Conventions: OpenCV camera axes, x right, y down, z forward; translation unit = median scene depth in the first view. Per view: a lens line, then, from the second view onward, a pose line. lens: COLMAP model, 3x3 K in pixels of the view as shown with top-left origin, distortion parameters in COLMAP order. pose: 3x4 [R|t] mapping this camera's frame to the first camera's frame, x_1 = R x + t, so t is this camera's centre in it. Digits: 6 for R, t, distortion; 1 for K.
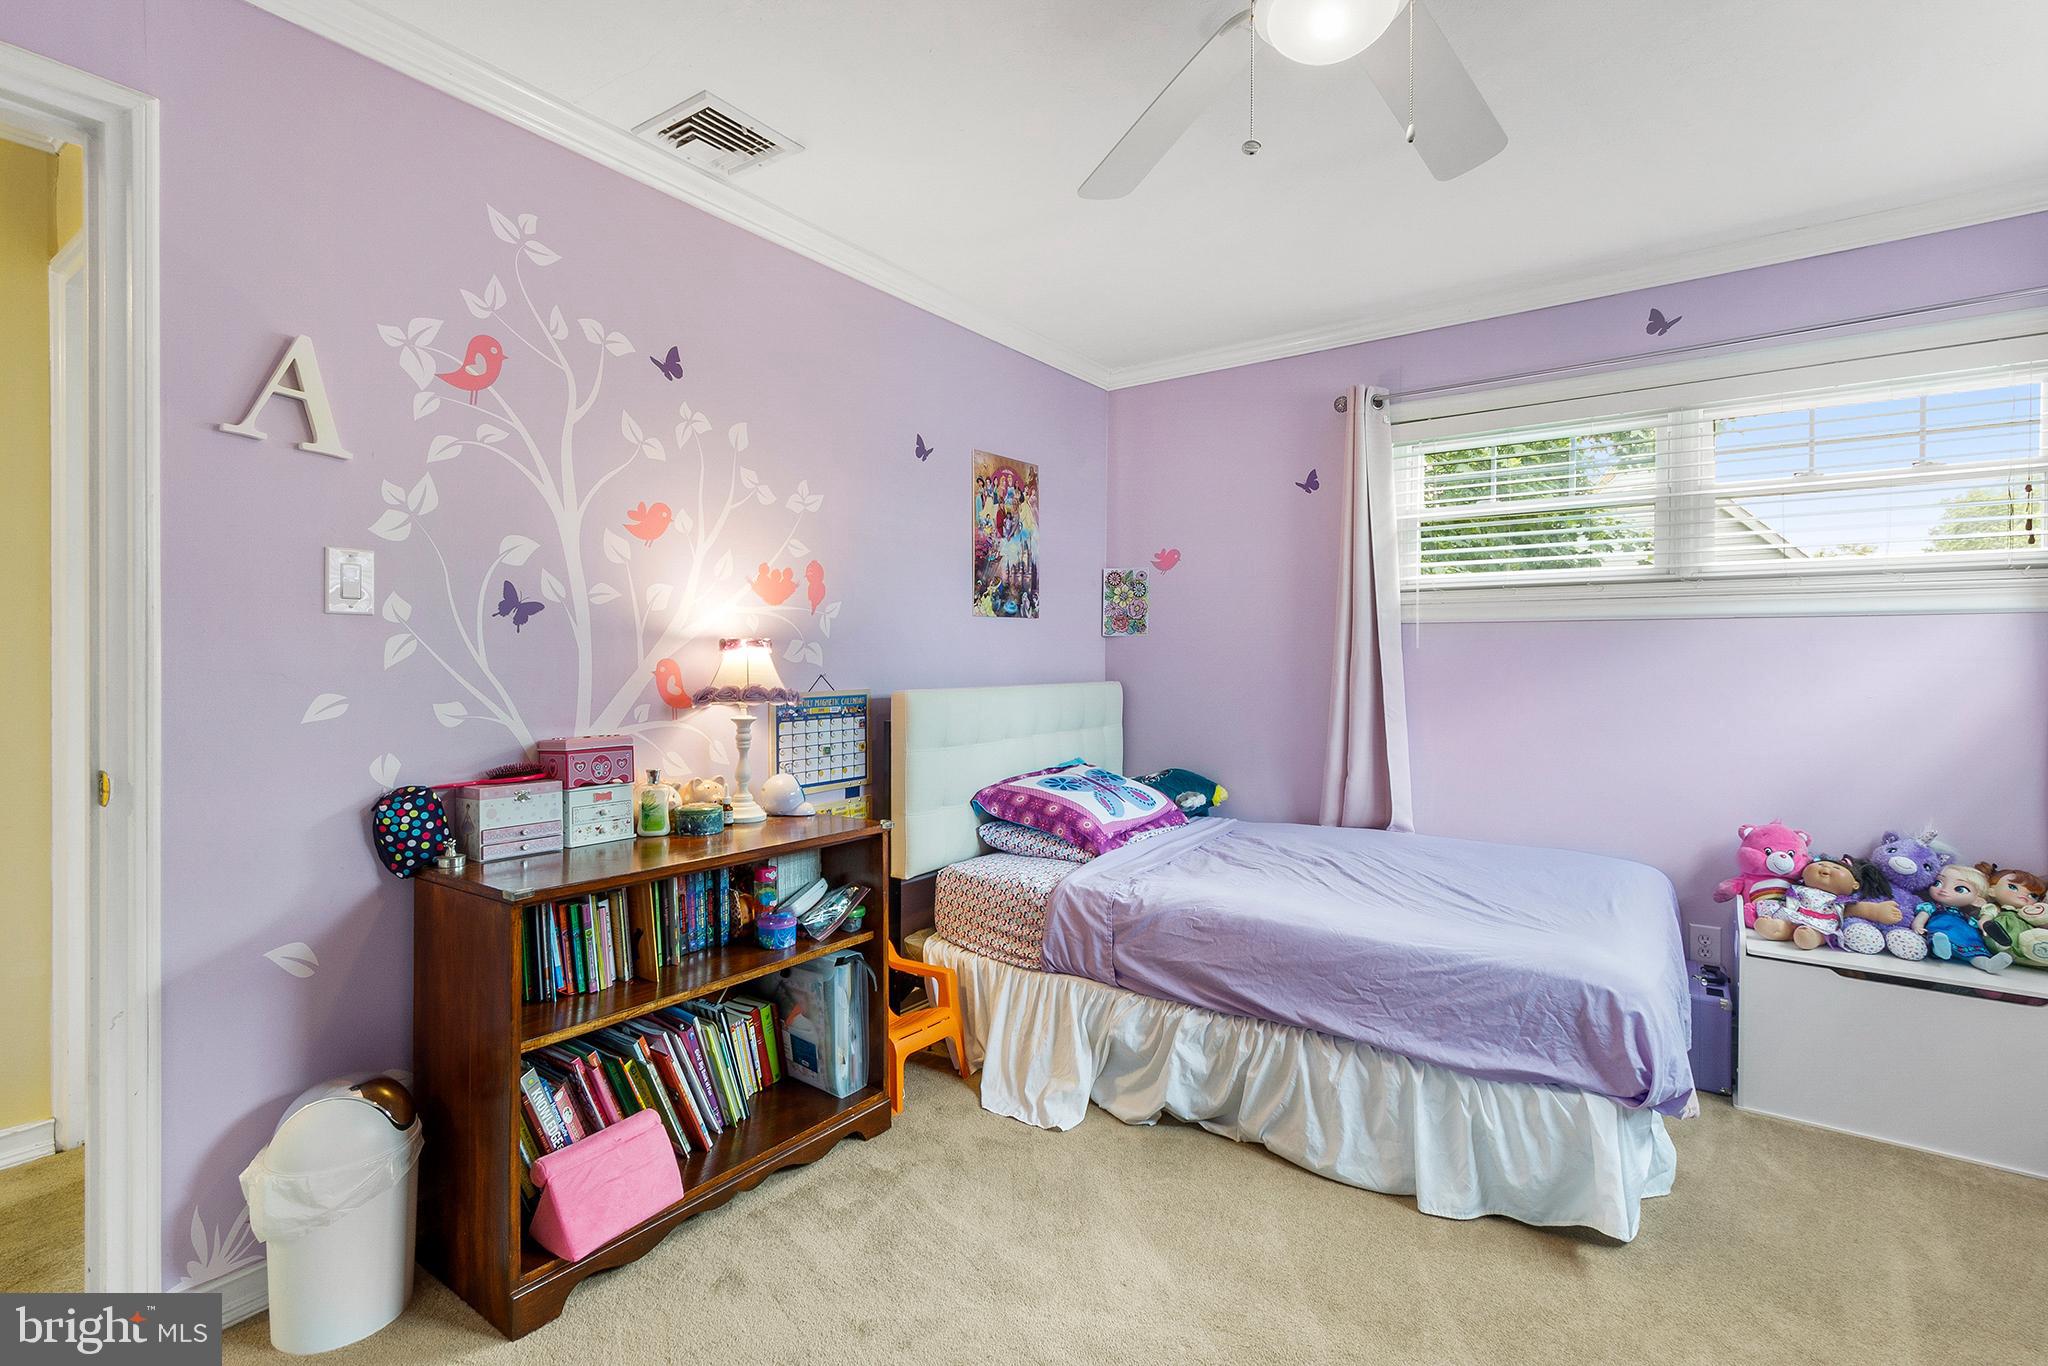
lens RADIAL K [[950.5, 0, 1025.0], [0, 950.5, 661.8], [0, 0, 1]] dist [-0.011054, 0.000376]
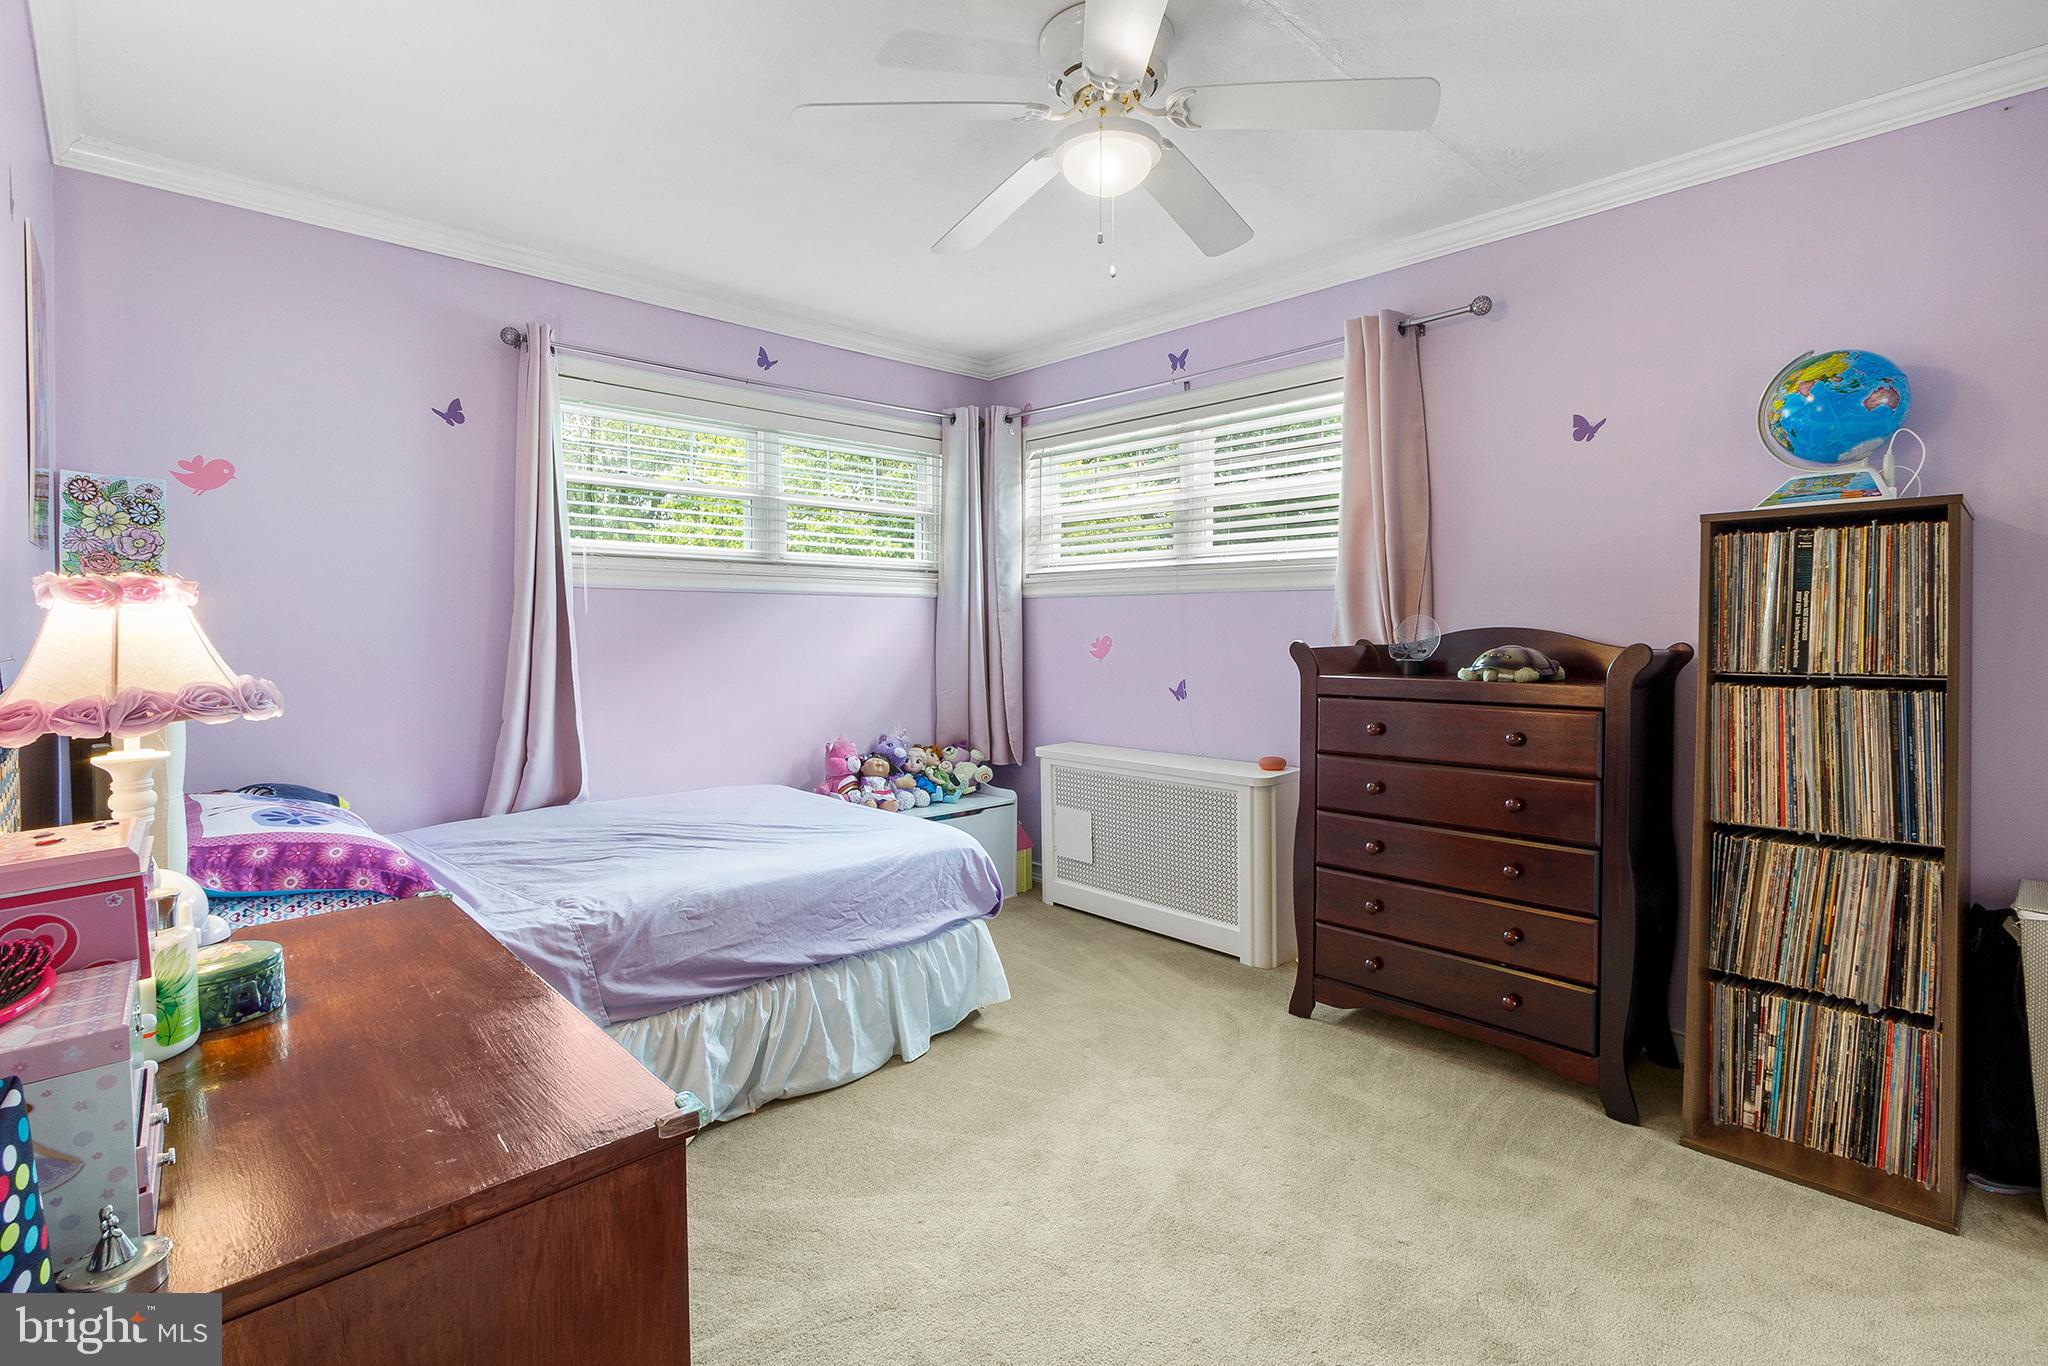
lens RADIAL K [[950.5, 0, 1050.1], [0, 950.5, 650.9], [0, 0, 1]] dist [-0.011054, 0.000376]
pose [[0.159646, -0.026136, 0.986828, -0.662801], [0.002218, 0.999656, 0.026117, -0.000156], [-0.987172, -0.001980, 0.159649, 0.515393]]
